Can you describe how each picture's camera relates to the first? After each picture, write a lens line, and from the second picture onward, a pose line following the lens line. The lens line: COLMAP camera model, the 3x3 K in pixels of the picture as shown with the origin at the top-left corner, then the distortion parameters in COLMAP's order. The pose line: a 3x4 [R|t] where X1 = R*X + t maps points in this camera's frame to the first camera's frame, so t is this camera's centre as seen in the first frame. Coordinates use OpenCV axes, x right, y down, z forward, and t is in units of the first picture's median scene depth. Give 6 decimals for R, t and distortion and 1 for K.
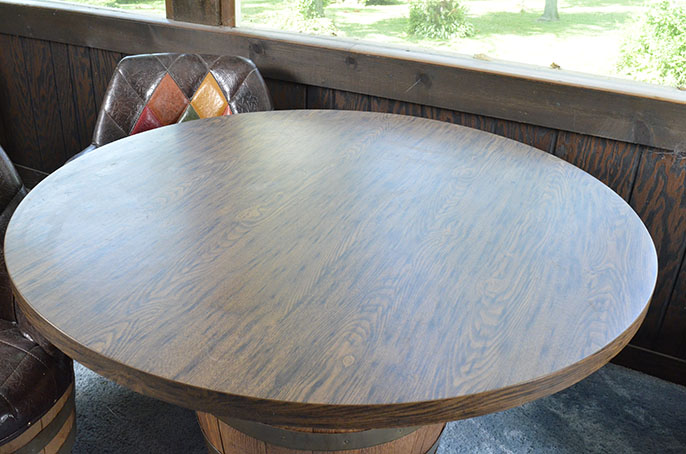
lens RADIAL K [[676.5, 0, 343.0], [0, 676.5, 227.0], [0, 0, 1]] dist [-0.021388, -0.005197]
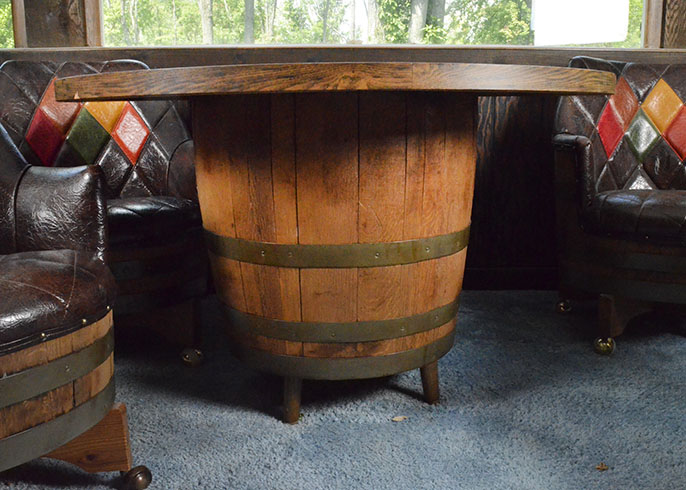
lens RADIAL K [[694.2, 0, 343.0], [0, 694.2, 245.0], [0, 0, 1]] dist [-0.016010, -0.023910]
pose [[0.899357, -0.153225, 0.409486, -0.053690], [0.245174, 0.952210, -0.182171, 0.045601], [-0.362004, 0.264232, 0.893943, 0.005398]]
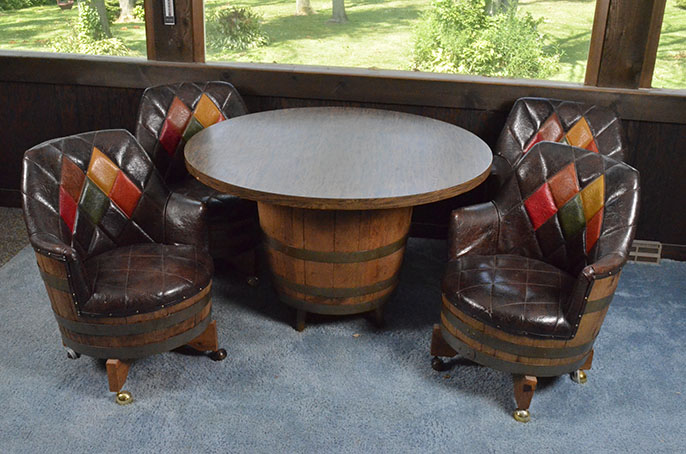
lens RADIAL K [[746.2, 0, 343.0], [0, 746.2, 227.0], [0, 0, 1]] dist [0.007083, 0.014008]
pose [[0.952904, -0.145317, 0.266190, -0.063701], [0.154842, 0.987825, -0.015035, 0.023647], [-0.260764, 0.055545, 0.963803, -0.113893]]
